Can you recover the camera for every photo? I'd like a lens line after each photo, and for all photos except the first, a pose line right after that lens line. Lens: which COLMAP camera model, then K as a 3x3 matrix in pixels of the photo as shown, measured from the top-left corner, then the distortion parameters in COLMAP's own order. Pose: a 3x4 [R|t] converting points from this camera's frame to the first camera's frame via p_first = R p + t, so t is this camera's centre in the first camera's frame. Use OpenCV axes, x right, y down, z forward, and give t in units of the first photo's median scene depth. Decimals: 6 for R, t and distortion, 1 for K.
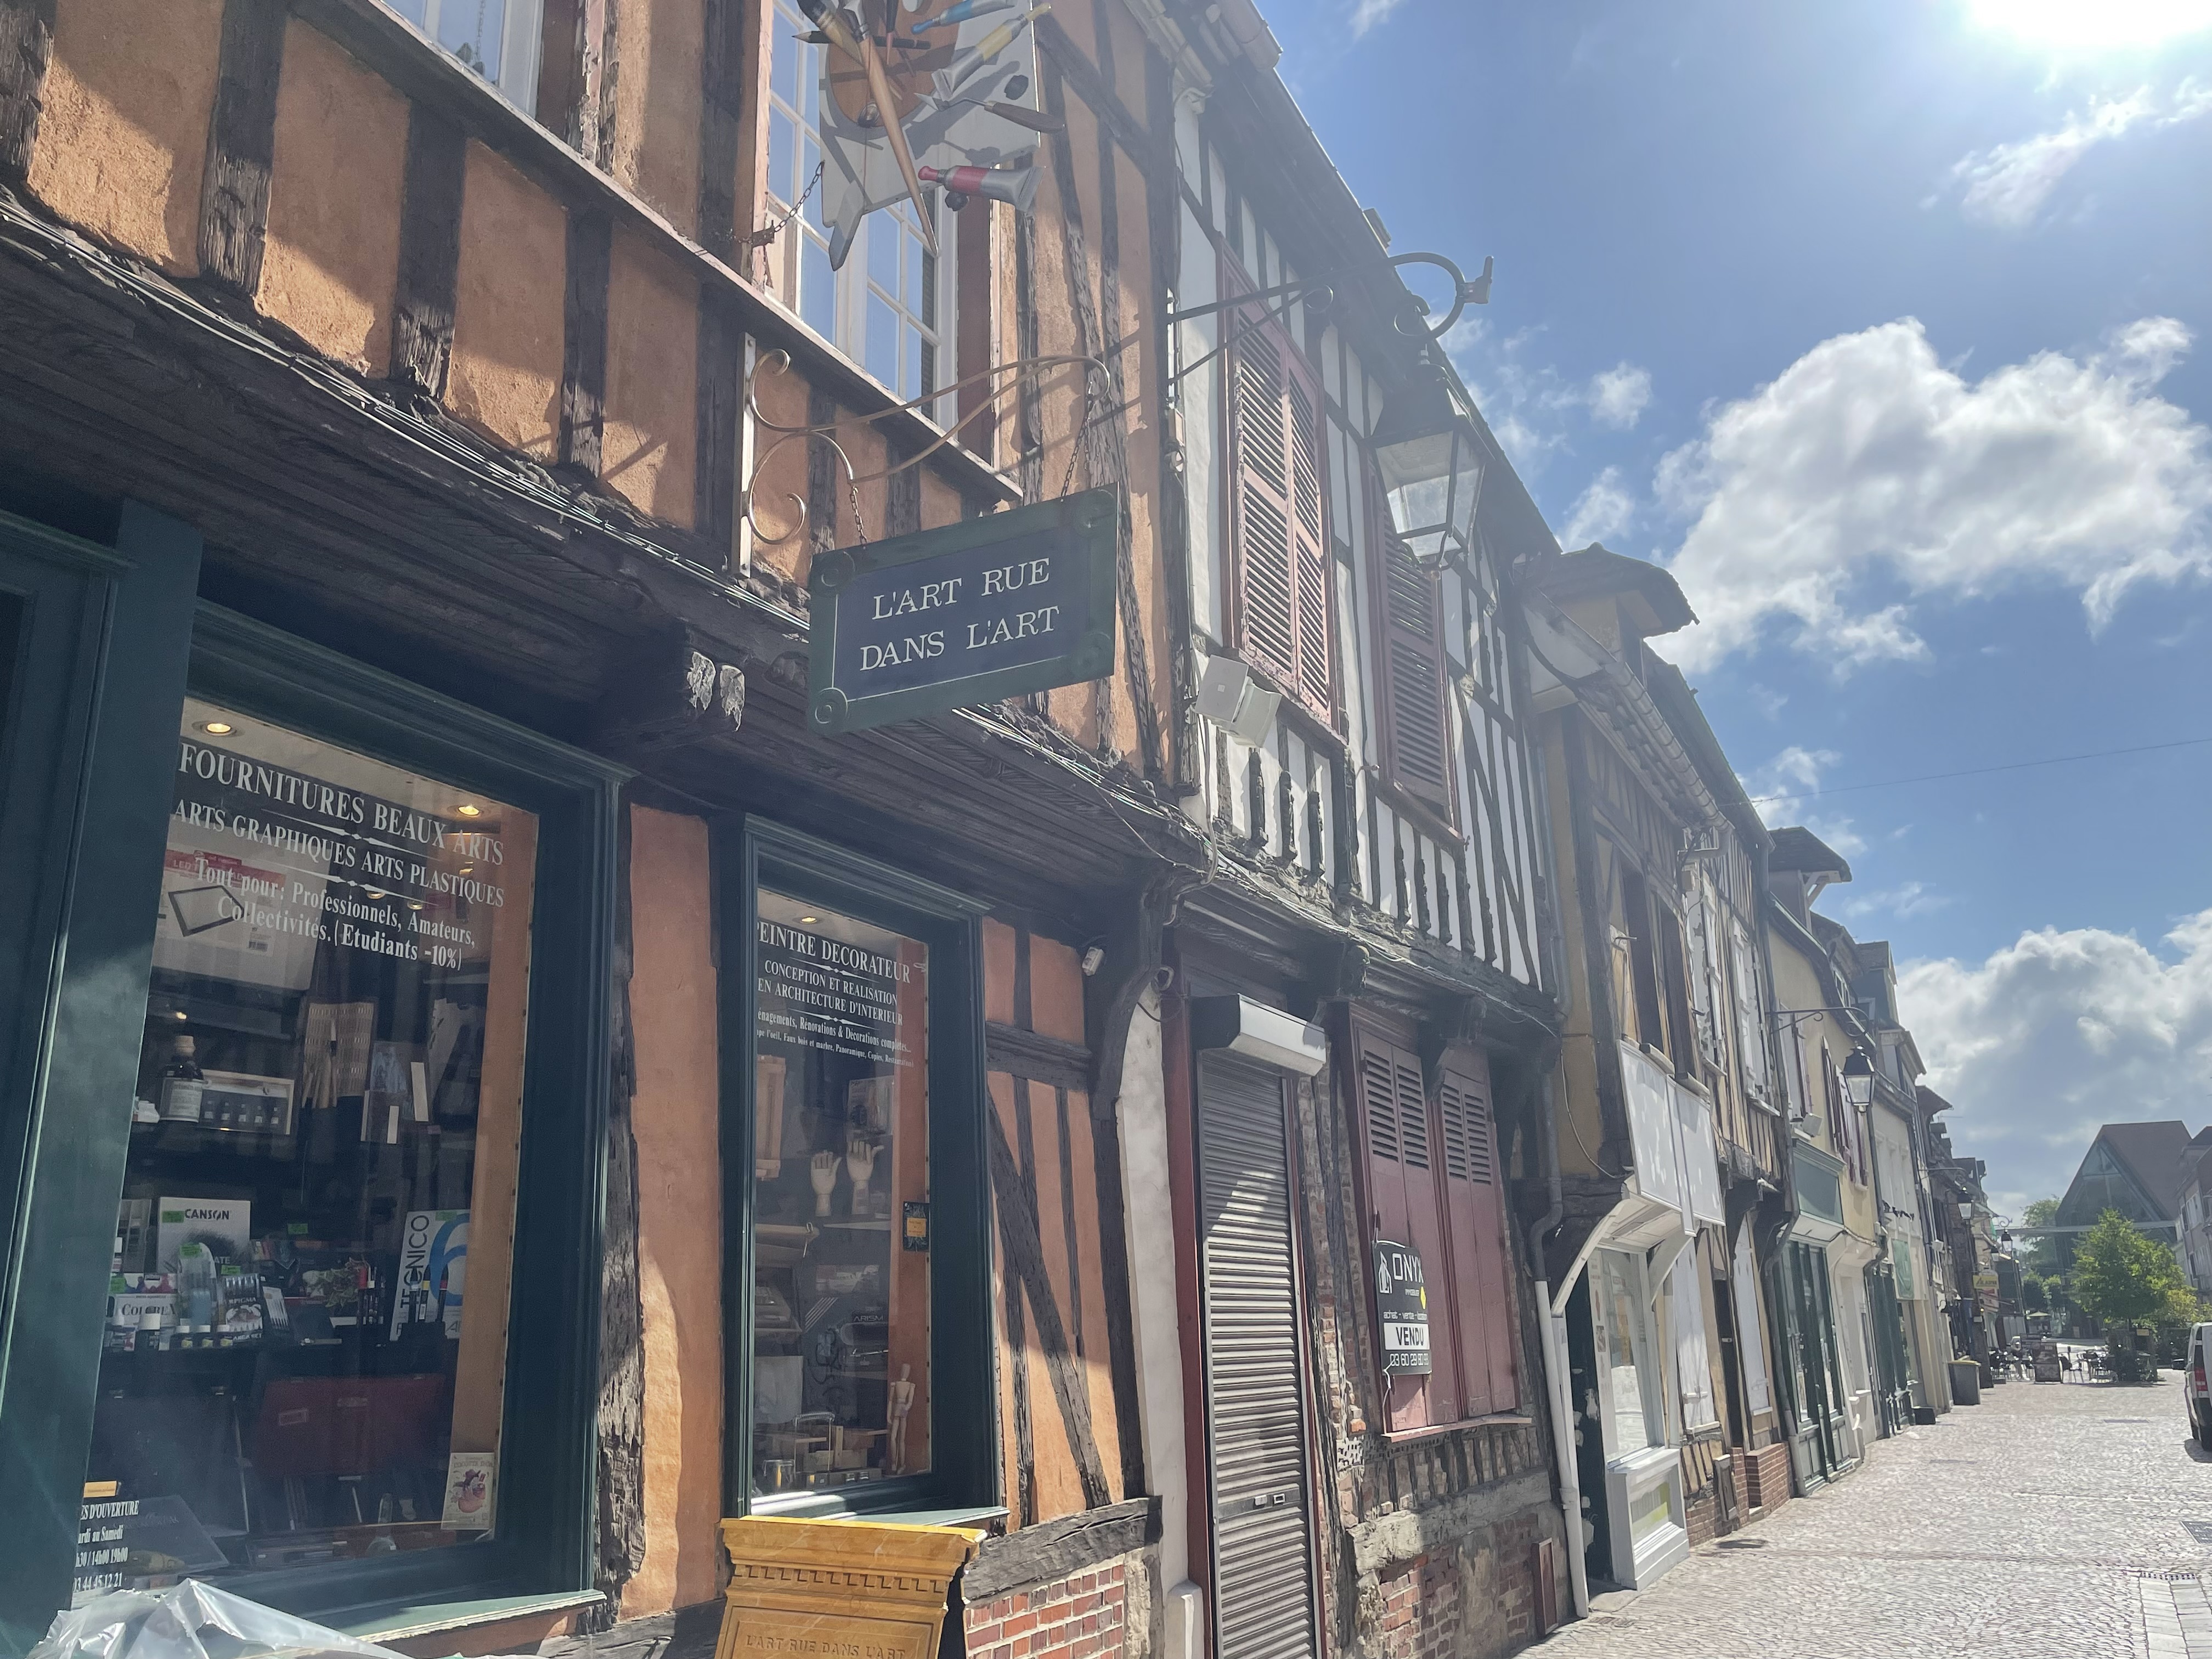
lens RADIAL K [[1747.3, 0, 1100.8], [0, 1747.3, 866.7], [0, 0, 1]] dist [0.104013, -0.146087]
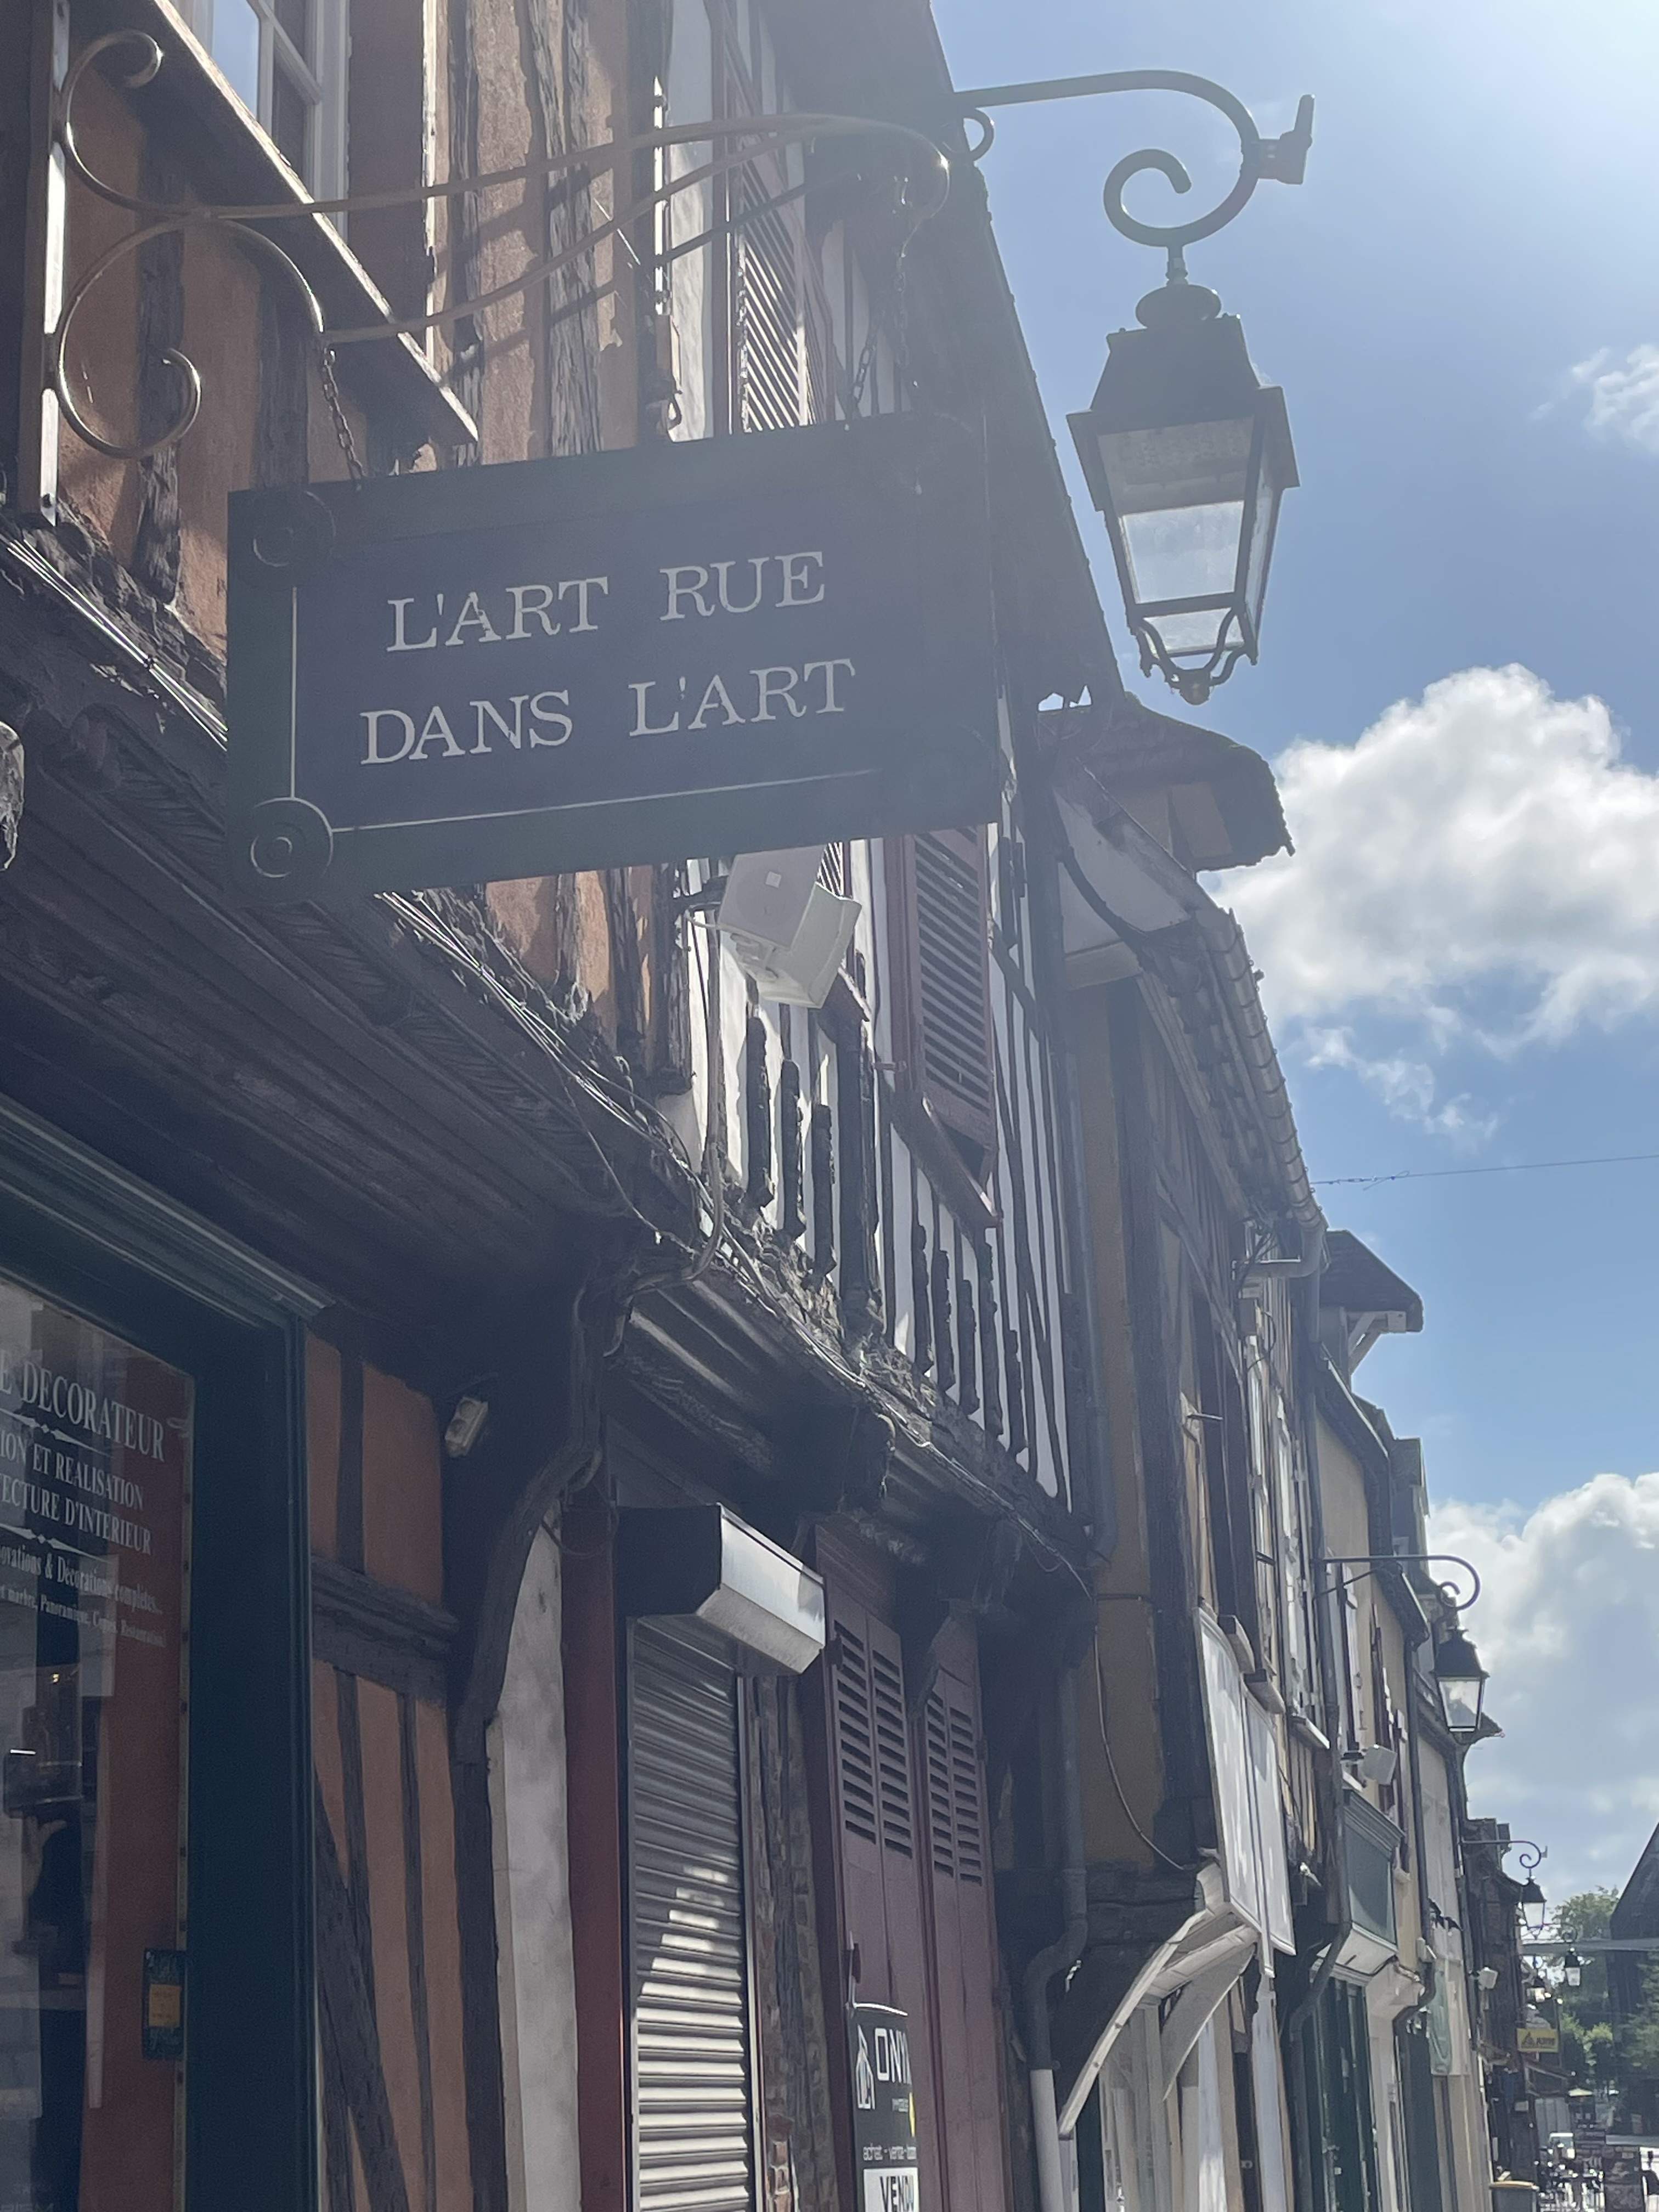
lens RADIAL K [[3270.5, 0, 829.5], [0, 3270.5, 1106.0], [0, 0, 1]] dist [0.093554, -0.105672]
pose [[0.956637, 0.065173, 0.283898, -0.148809], [-0.051505, 0.997137, -0.055355, 0.009851], [-0.286693, 0.038333, 0.957255, 0.099168]]
